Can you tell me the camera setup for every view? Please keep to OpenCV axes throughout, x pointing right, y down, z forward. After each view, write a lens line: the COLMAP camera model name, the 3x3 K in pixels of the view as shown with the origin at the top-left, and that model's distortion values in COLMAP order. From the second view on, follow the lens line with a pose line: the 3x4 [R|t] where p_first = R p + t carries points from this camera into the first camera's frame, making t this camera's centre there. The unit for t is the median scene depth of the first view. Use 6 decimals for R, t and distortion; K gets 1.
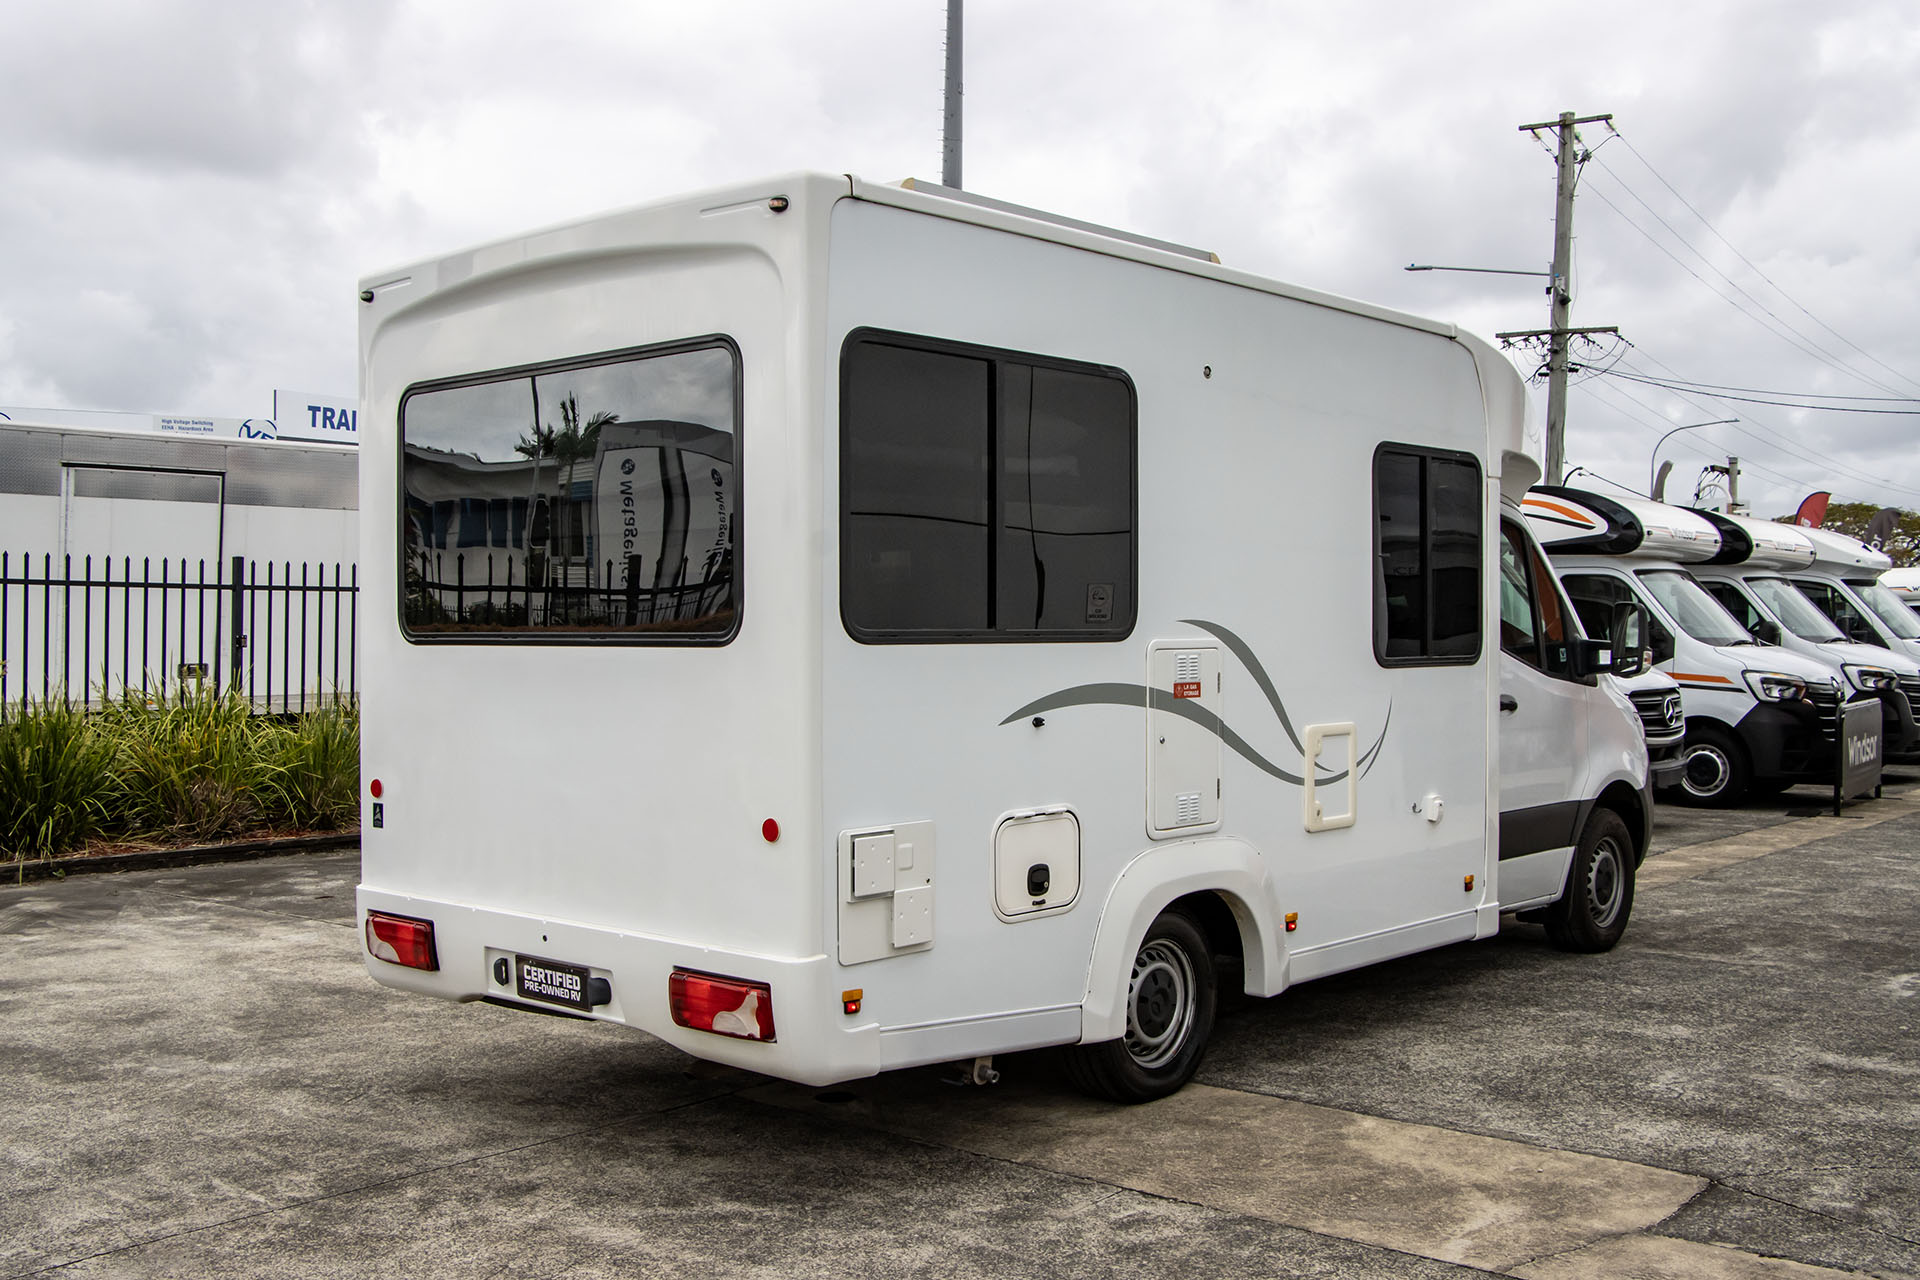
lens RADIAL K [[1947.8, 0, 960.0], [0, 1947.8, 640.0], [0, 0, 1]] dist [-0.123346, 0.264864]
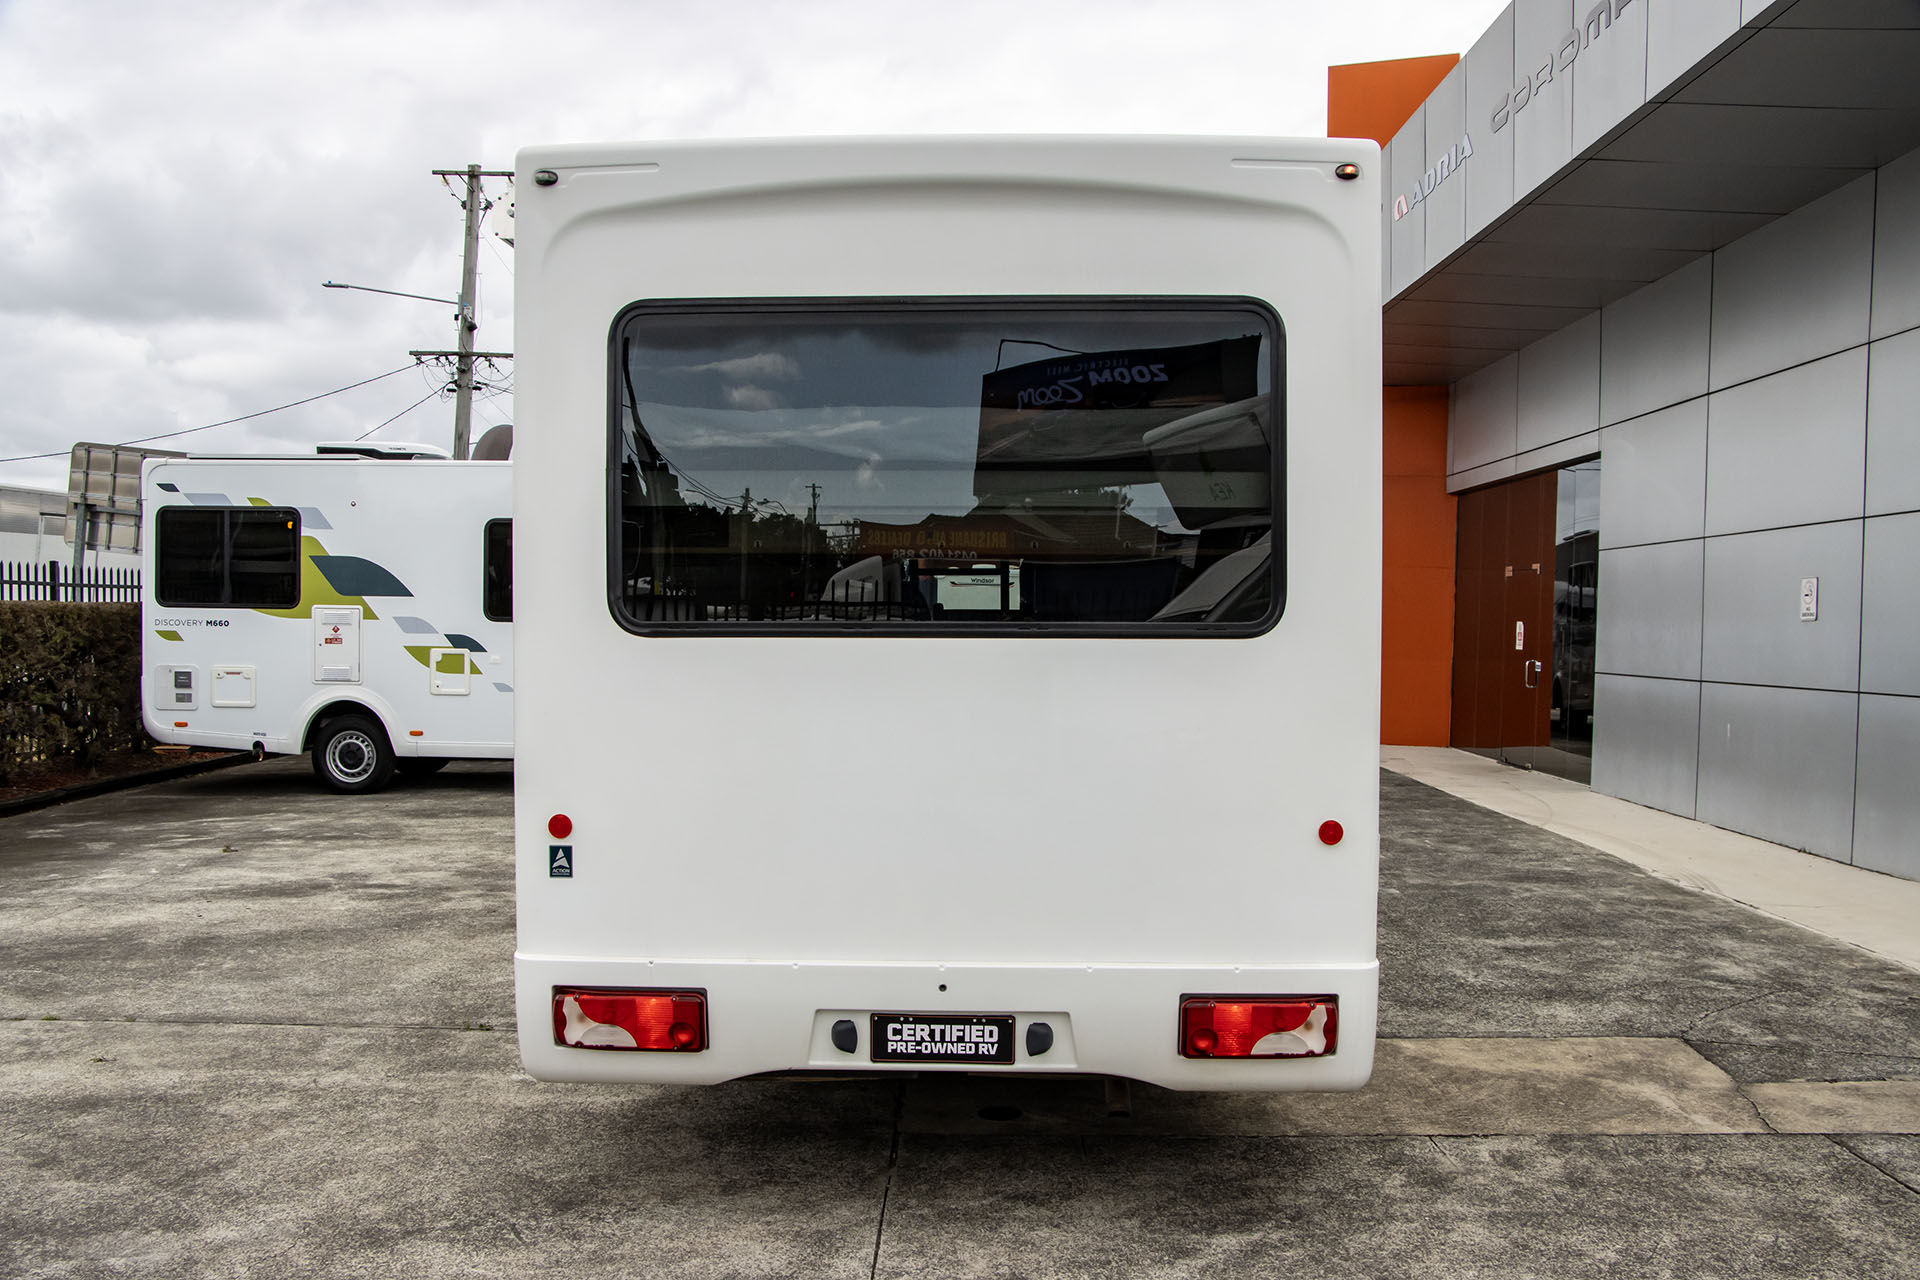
lens RADIAL K [[1670.7, 0, 960.0], [0, 1670.7, 640.0], [0, 0, 1]] dist [-0.156103, 0.158619]
pose [[0.768790, -0.008523, 0.639444, -0.567004], [0.001663, 0.999934, 0.011327, -0.003385], [-0.639499, -0.007645, 0.768754, 0.379175]]
